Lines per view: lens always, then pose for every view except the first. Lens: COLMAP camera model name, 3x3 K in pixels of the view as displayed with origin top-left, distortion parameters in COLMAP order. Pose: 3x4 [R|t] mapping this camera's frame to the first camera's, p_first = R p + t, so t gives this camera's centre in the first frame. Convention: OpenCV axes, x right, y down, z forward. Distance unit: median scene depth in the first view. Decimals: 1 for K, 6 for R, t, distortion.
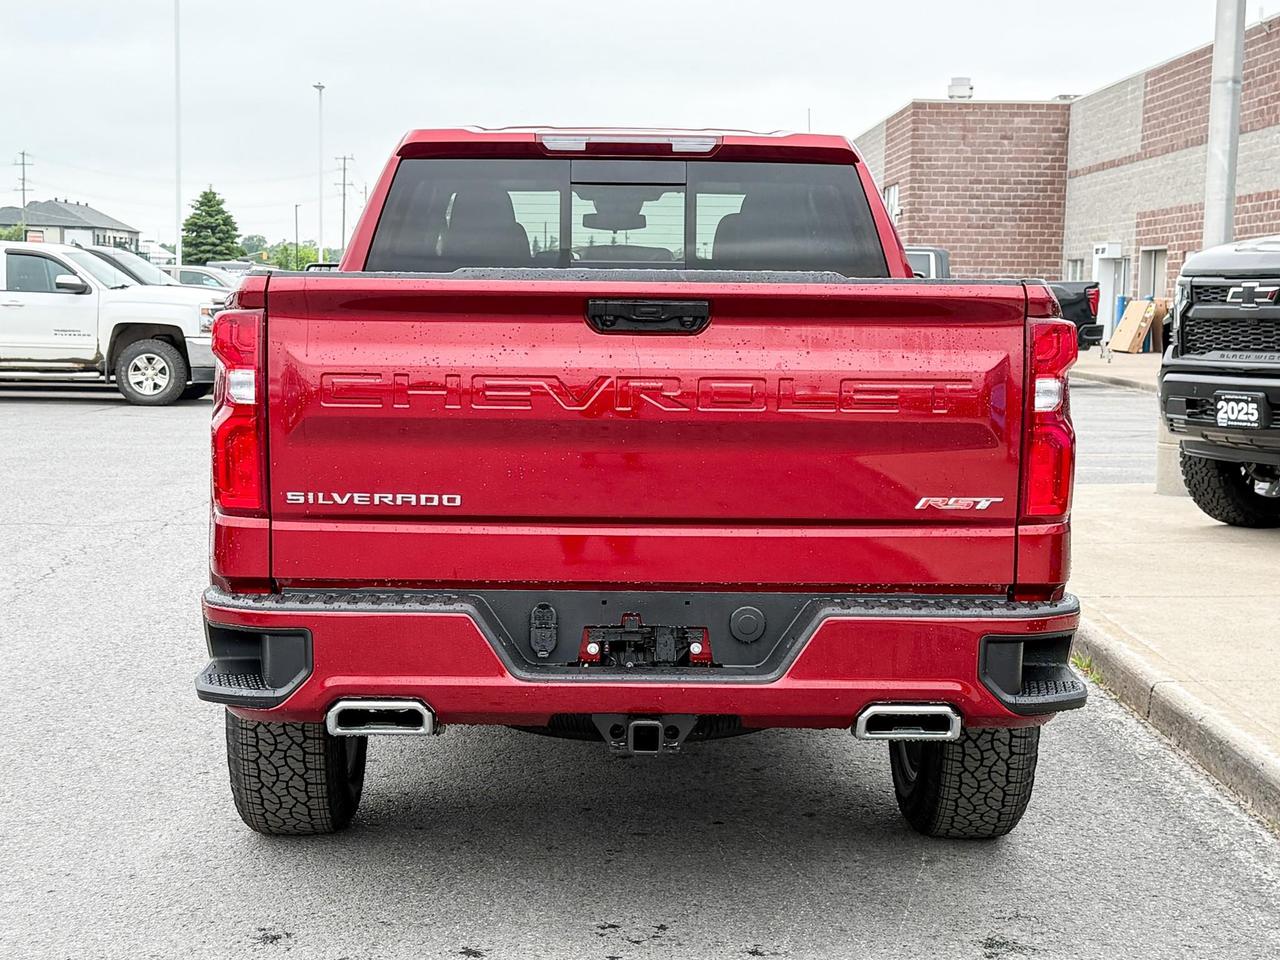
lens RADIAL K [[2050.5, 0, 633.1], [0, 2050.5, 499.1], [0, 0, 1]] dist [0.170053, 0.063832]
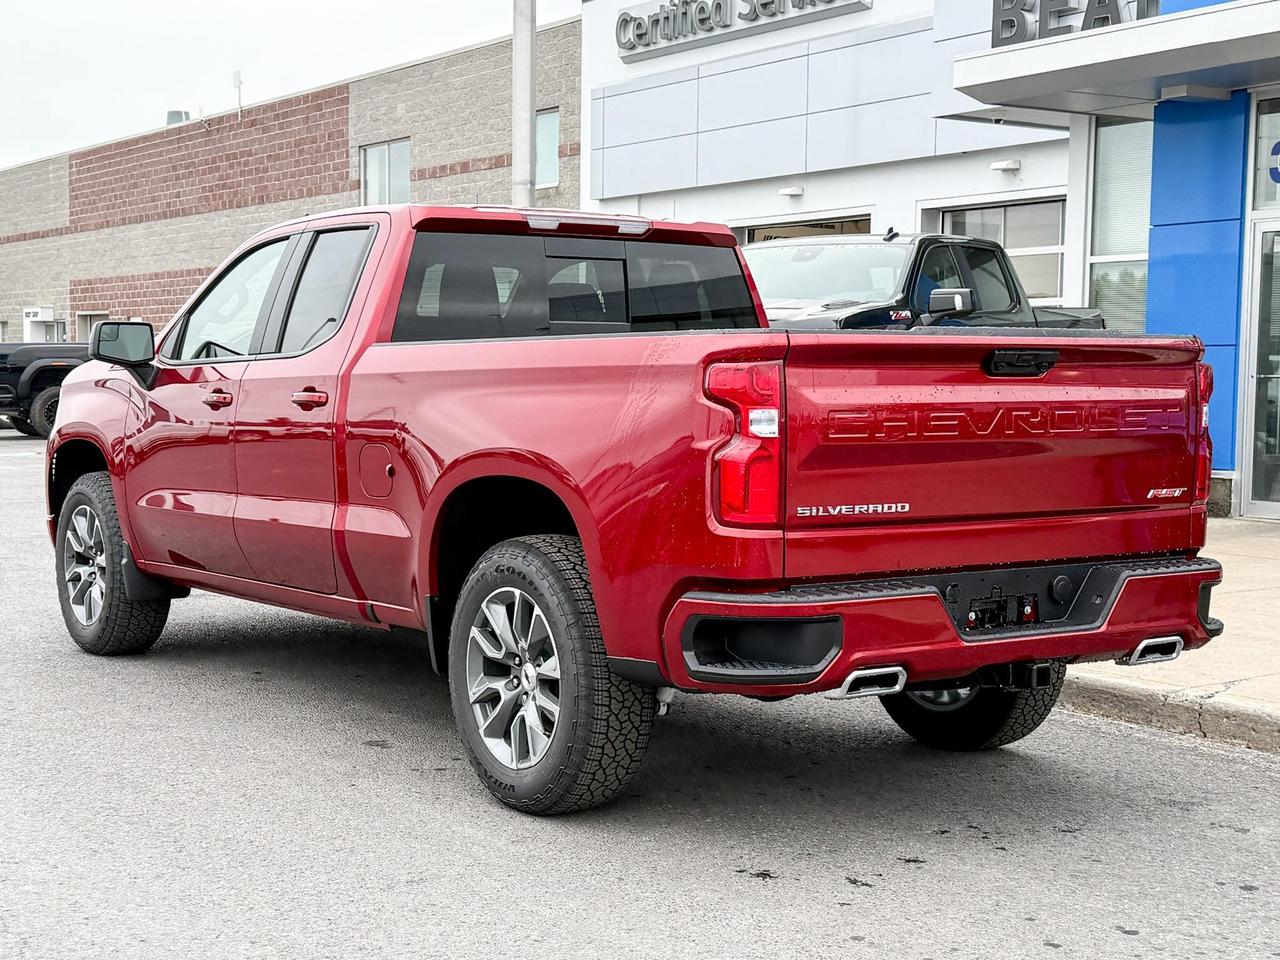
lens RADIAL K [[1883.6, 0, 640.0], [0, 1883.6, 480.0], [0, 0, 1]] dist [0.047941, 0.041398]
pose [[0.837943, -0.040585, 0.544246, -0.849961], [0.058216, 0.998188, -0.015197, -0.008112], [-0.542643, 0.044418, 0.838788, 0.099171]]
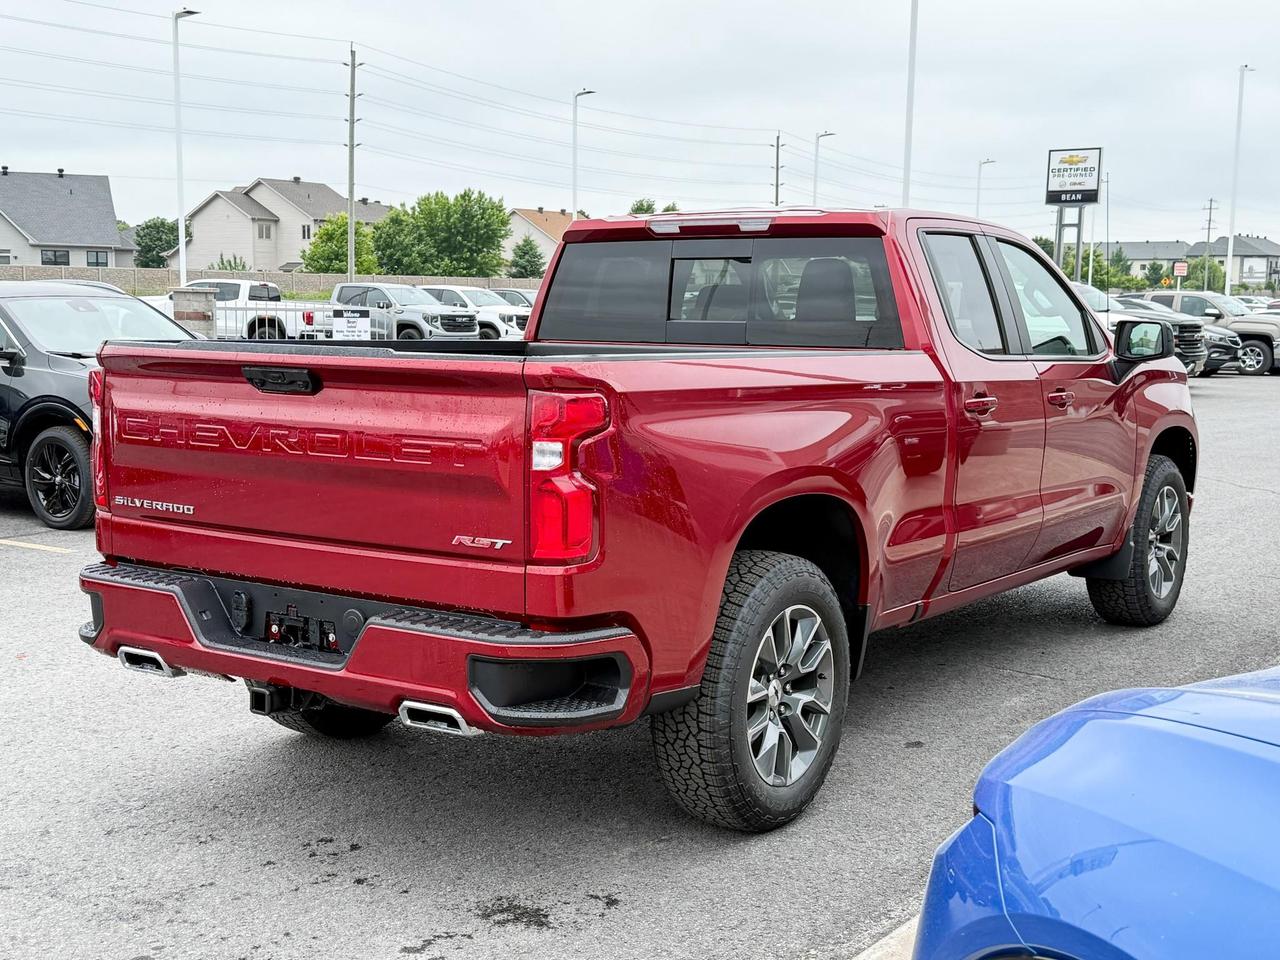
lens RADIAL K [[1559.4, 0, 640.0], [0, 1559.4, 480.0], [0, 0, 1]] dist [0.110078, 0.017094]
pose [[0.818145, 0.060965, -0.571771, 0.745279], [-0.055483, 0.998094, 0.027032, -0.063342], [0.572329, 0.009608, 0.819968, 0.303549]]
